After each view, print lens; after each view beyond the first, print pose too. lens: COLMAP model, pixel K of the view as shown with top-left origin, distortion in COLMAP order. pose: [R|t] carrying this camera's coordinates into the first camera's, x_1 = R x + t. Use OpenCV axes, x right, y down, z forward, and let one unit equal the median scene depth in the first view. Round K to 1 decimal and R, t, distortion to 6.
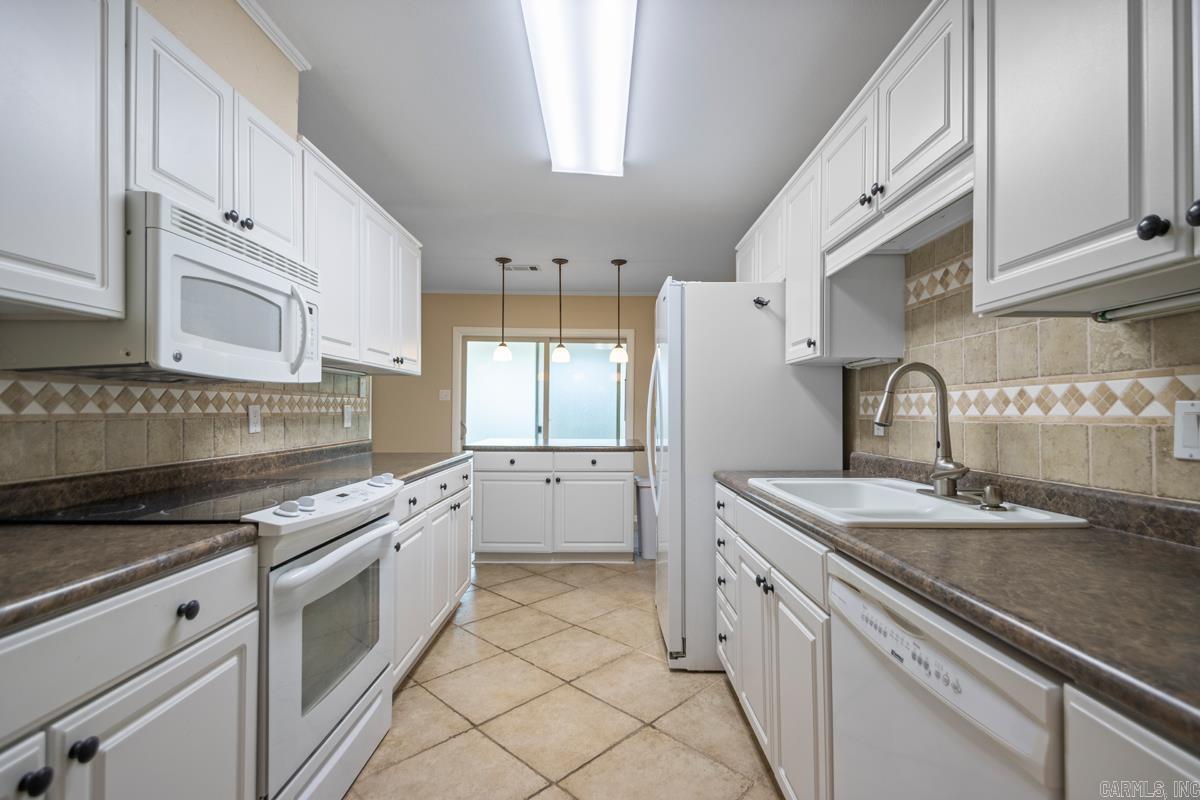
lens RADIAL K [[557.6, 0, 600.3], [0, 557.6, 409.9], [0, 0, 1]] dist [-0.015987, -0.000360]
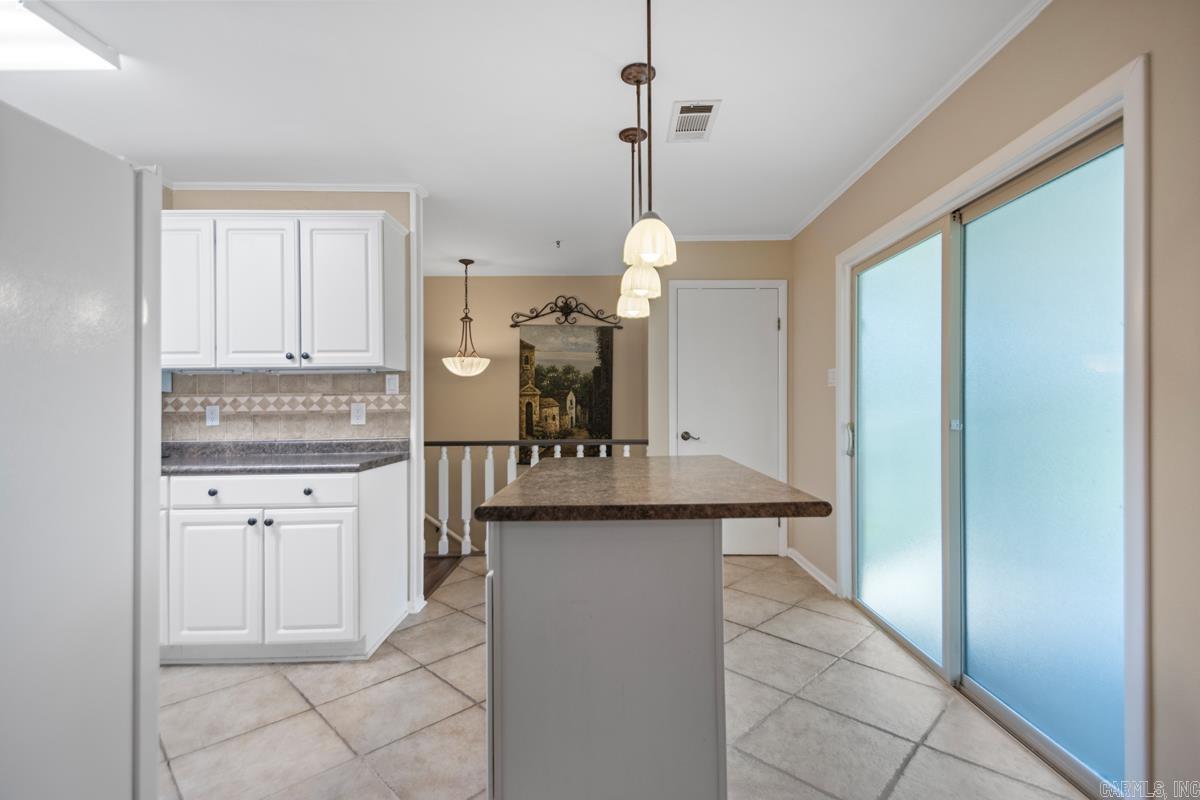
lens RADIAL K [[535.6, 0, 600.0], [0, 535.6, 400.0], [0, 0, 1]] dist [0.001031, 0.000036]
pose [[0.027139, -0.011263, -0.999568, 0.553913], [0.010547, 0.999884, -0.010980, 0.001424], [0.999576, -0.010245, 0.027255, 1.447770]]
